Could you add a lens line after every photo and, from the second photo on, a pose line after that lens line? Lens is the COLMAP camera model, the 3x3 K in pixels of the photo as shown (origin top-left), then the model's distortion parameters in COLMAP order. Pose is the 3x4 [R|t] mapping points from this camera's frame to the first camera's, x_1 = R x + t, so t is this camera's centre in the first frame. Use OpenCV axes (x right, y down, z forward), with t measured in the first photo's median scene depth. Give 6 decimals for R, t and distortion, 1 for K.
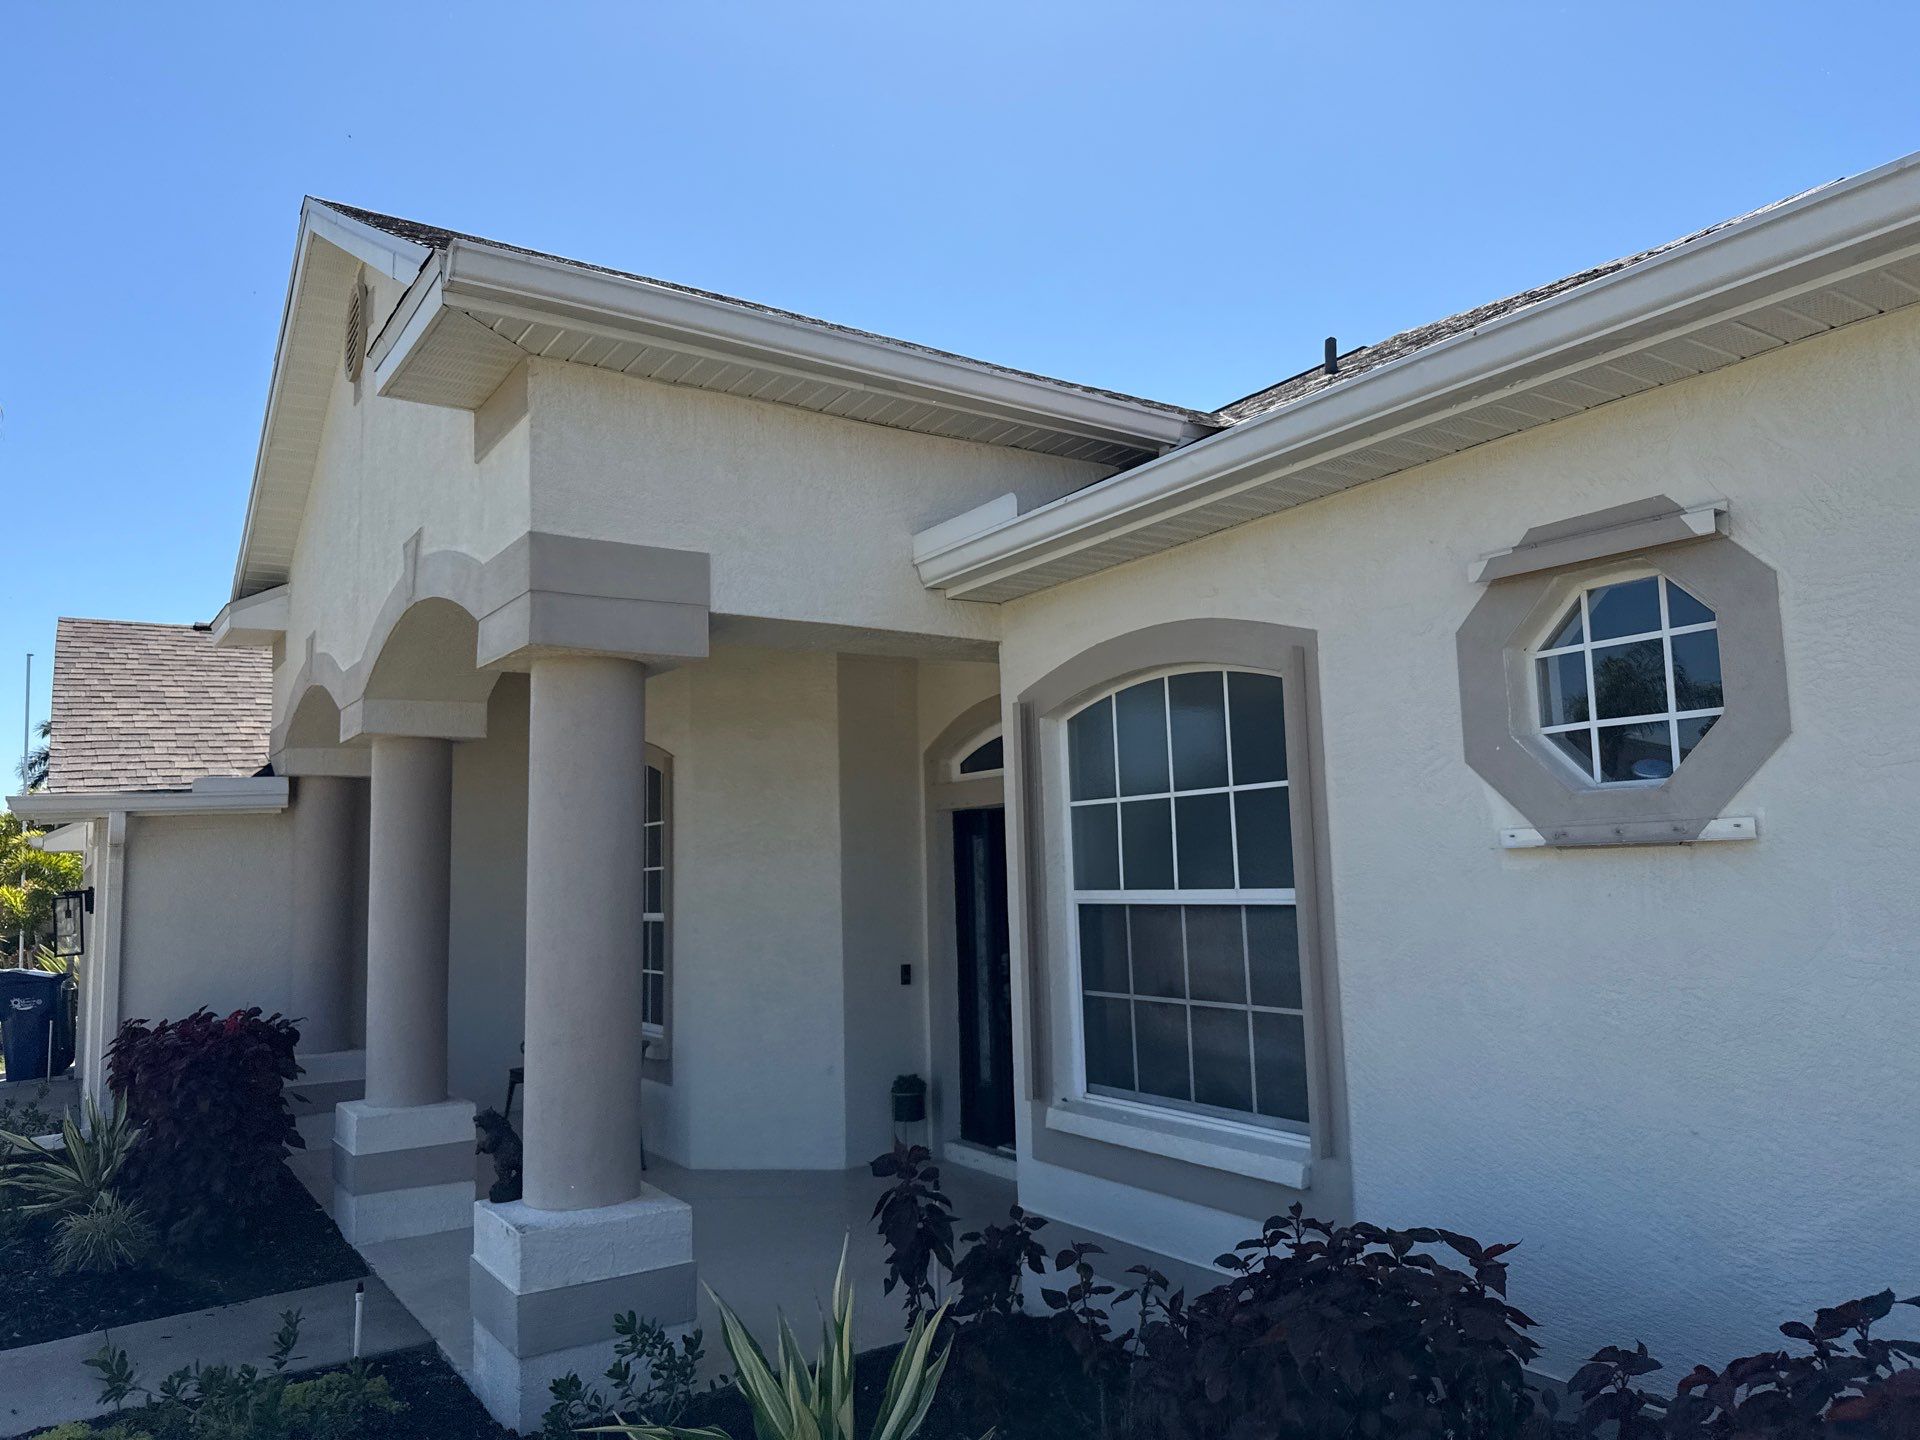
lens RADIAL K [[1366.5, 0, 958.1], [0, 1366.5, 706.0], [0, 0, 1]] dist [0.043623, -0.043678]
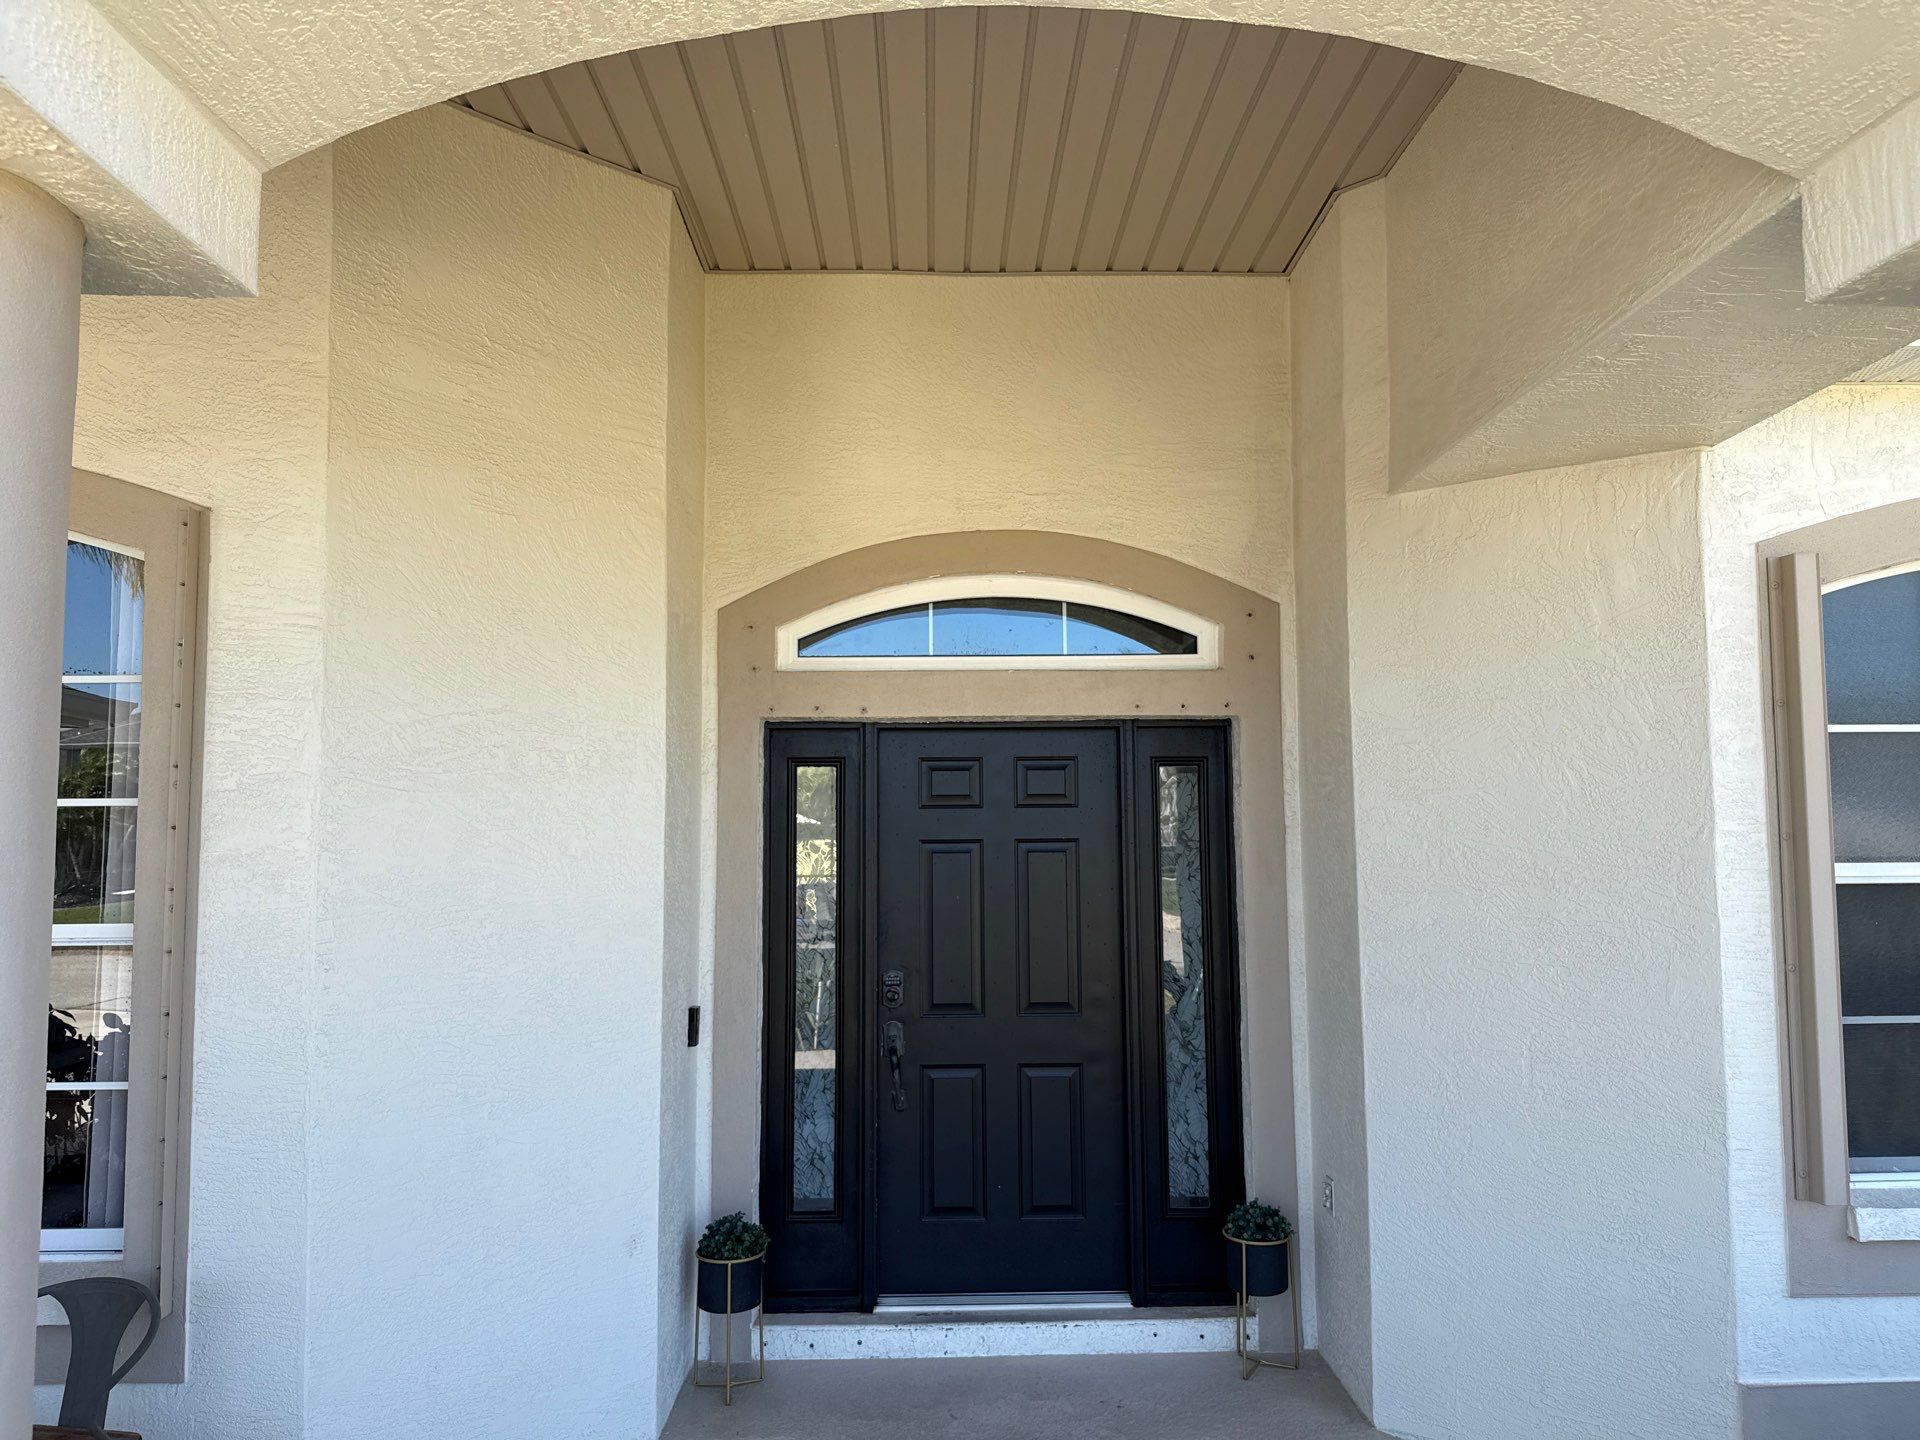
lens RADIAL K [[1360.3, 0, 960.0], [0, 1360.3, 720.0], [0, 0, 1]] dist [0.085177, -0.133985]
pose [[0.528212, 0.089305, 0.844403, -0.684225], [-0.113689, 0.992938, -0.033897, 0.137994], [-0.841467, -0.078095, 0.534634, 1.015477]]
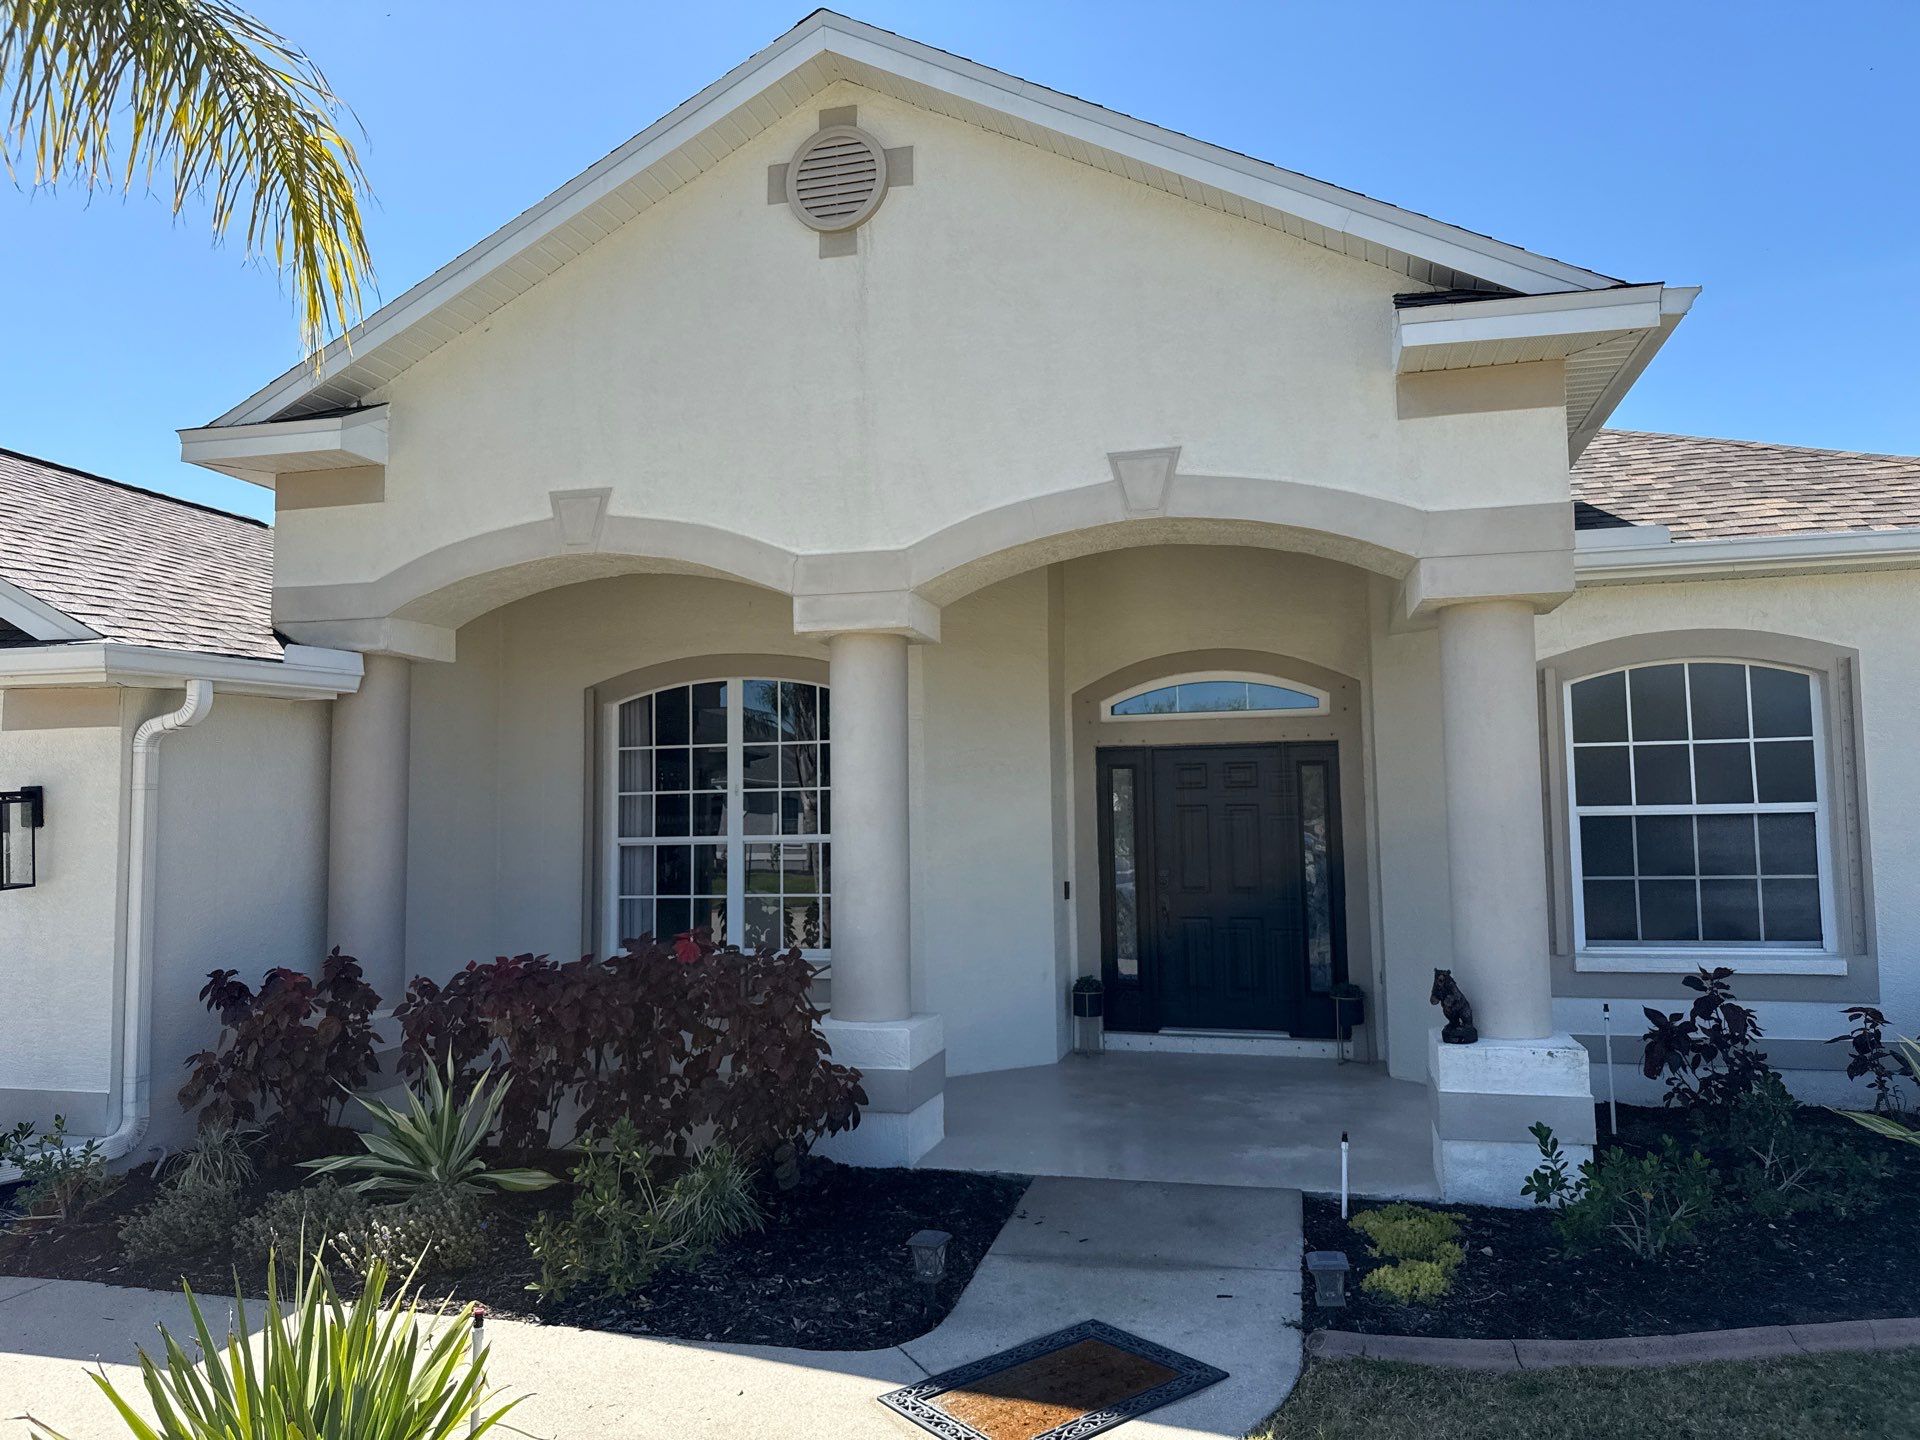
lens RADIAL K [[1374.8, 0, 932.8], [0, 1374.8, 716.8], [0, 0, 1]] dist [0.122103, -0.224157]
pose [[0.744297, 0.069411, 0.664232, -1.382226], [-0.089297, 0.995997, -0.004018, 0.109365], [-0.661852, -0.056323, 0.747516, 0.374678]]
